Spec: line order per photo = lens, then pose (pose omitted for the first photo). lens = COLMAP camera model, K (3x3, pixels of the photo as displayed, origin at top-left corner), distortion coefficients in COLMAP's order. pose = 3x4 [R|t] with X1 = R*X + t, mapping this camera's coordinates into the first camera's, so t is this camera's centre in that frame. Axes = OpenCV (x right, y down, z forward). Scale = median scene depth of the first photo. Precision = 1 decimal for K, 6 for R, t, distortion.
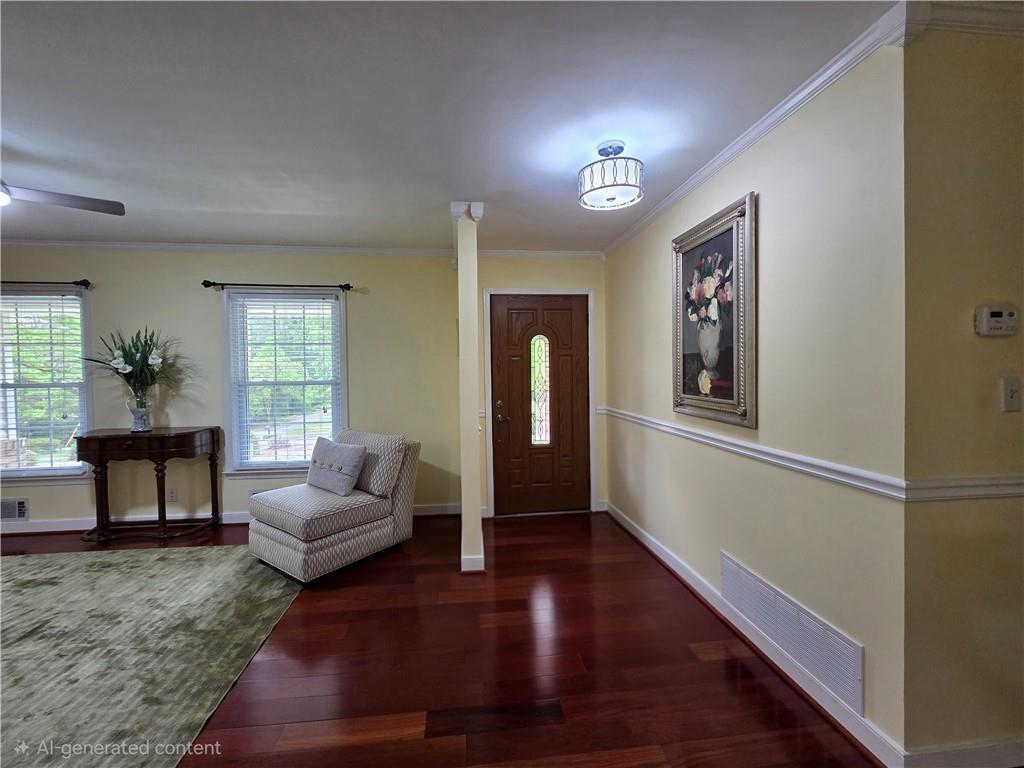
lens RADIAL K [[419.4, 0, 509.5], [0, 419.4, 381.5], [0, 0, 1]] dist [0.001608, 0.000548]
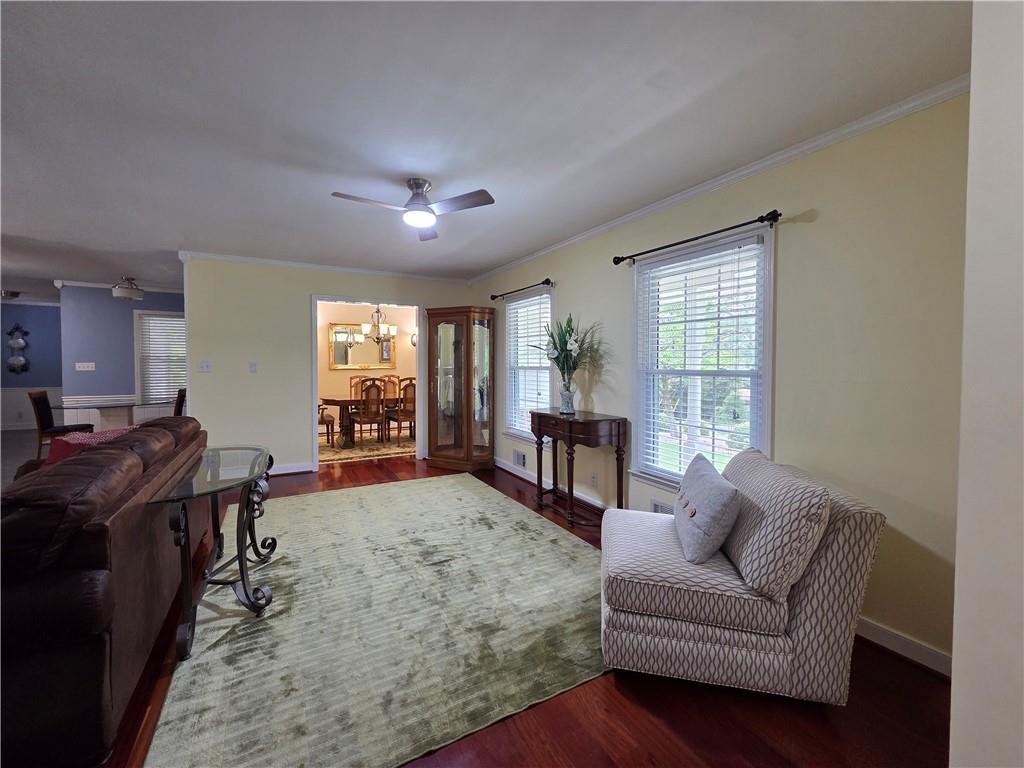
lens RADIAL K [[419.4, 0, 508.9], [0, 419.4, 377.0], [0, 0, 1]] dist [0.001608, 0.000548]
pose [[0.370271, 0.040417, -0.928044, 0.052372], [-0.033059, 0.998993, 0.030318, 0.000239], [0.928335, 0.019454, 0.371234, 0.501858]]
